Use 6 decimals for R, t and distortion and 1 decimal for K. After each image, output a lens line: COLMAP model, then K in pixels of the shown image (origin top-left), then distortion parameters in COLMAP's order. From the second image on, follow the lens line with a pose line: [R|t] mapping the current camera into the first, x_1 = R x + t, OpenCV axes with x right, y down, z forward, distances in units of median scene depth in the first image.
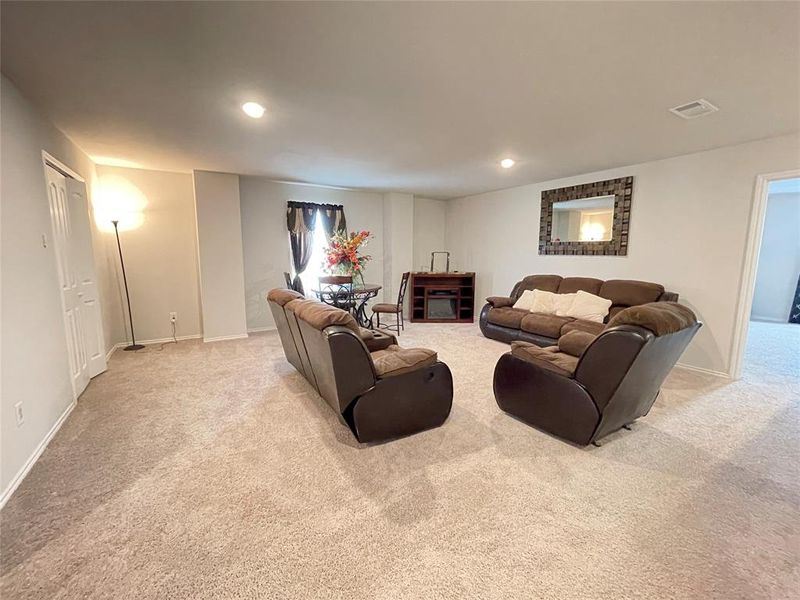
lens RADIAL K [[337.9, 0, 397.7], [0, 337.9, 299.2], [0, 0, 1]] dist [-0.001546, -0.000073]
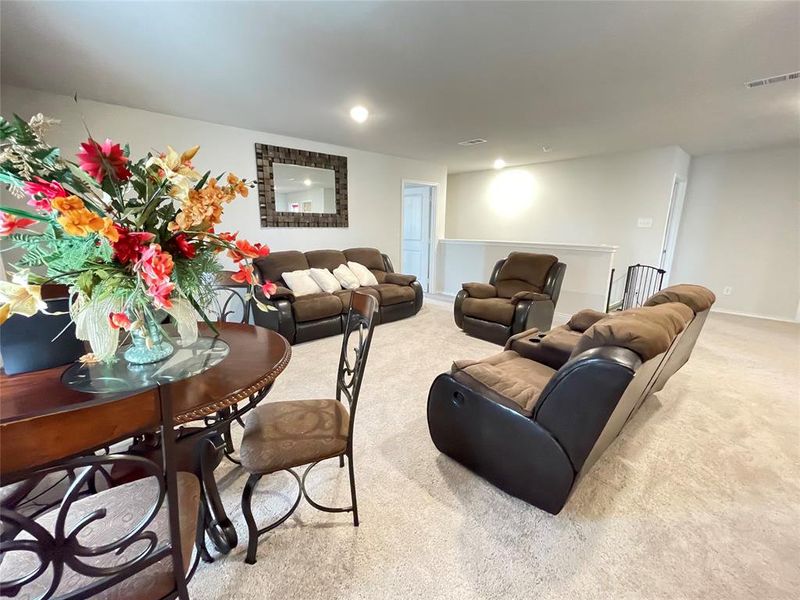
lens RADIAL K [[337.9, 0, 397.7], [0, 337.9, 299.2], [0, 0, 1]] dist [-0.001546, -0.000073]
pose [[-0.166696, -0.235350, 0.957509, -0.501920], [0.119906, 0.959050, 0.256604, -0.157479], [-0.978690, 0.157586, -0.131649, 0.955790]]
